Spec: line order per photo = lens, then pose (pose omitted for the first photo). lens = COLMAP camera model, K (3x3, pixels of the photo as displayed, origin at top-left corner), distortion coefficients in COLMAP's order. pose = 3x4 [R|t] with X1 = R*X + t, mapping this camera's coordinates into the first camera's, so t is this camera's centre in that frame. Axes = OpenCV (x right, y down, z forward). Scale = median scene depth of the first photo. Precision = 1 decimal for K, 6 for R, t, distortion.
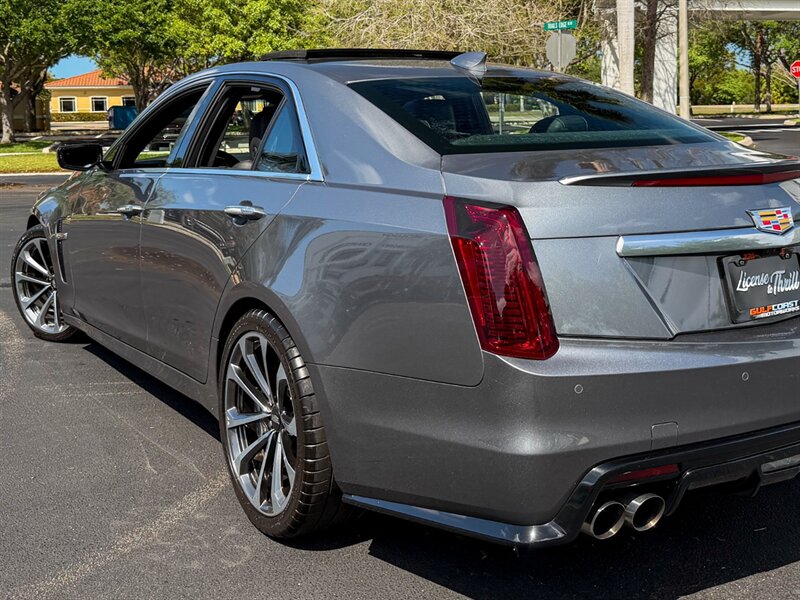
lens RADIAL K [[989.0, 0, 432.4], [0, 989.0, 163.4], [0, 0, 1]] dist [0.169381, -0.416484]
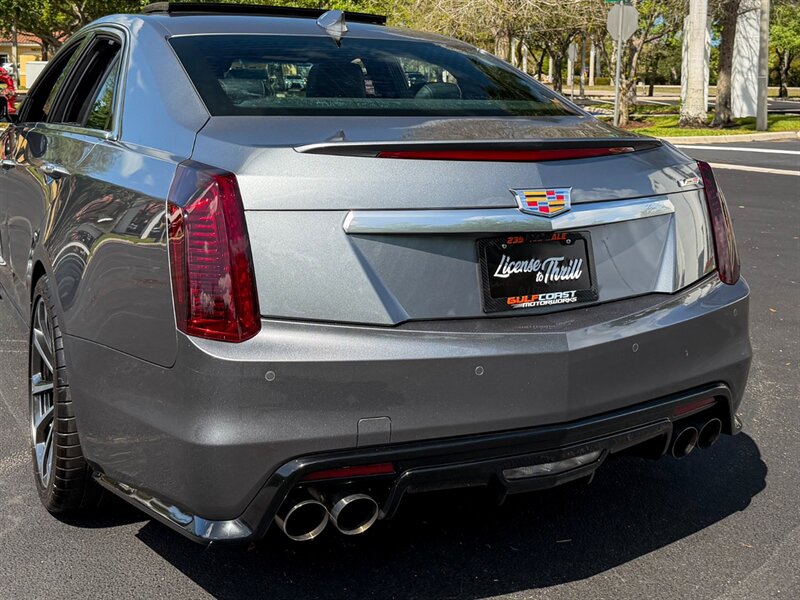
lens RADIAL K [[1003.0, 0, 415.6], [0, 1003.0, 165.9], [0, 0, 1]] dist [0.188636, -0.405266]
pose [[0.995050, 0.042875, -0.089656, 0.261017], [-0.040066, 0.998655, 0.032894, -0.000610], [0.090945, -0.029139, 0.995429, 0.072242]]
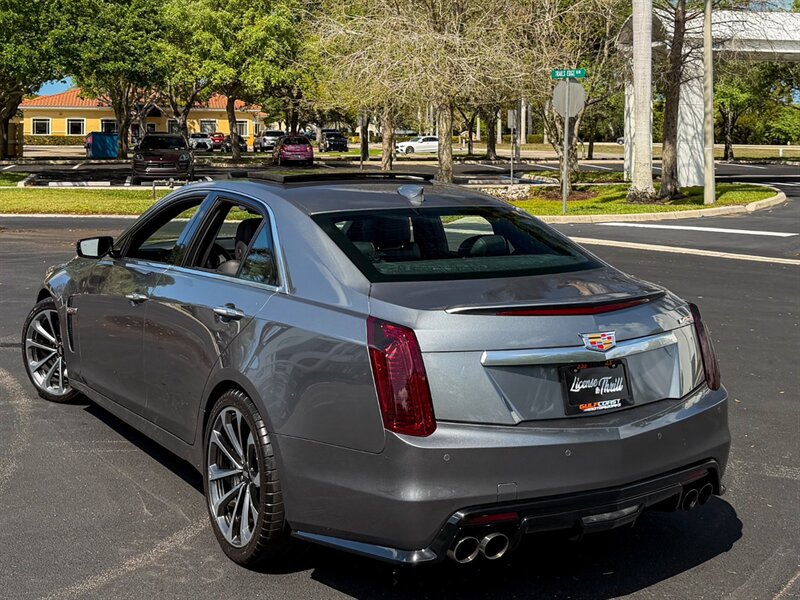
lens RADIAL K [[1097.1, 0, 398.5], [0, 1097.1, 131.8], [0, 0, 1]] dist [0.157482, -0.382518]
pose [[0.998929, 0.025885, -0.038353, 0.092914], [-0.028361, 0.997449, -0.065500, -0.109566], [0.036560, 0.066517, 0.997115, -0.506027]]
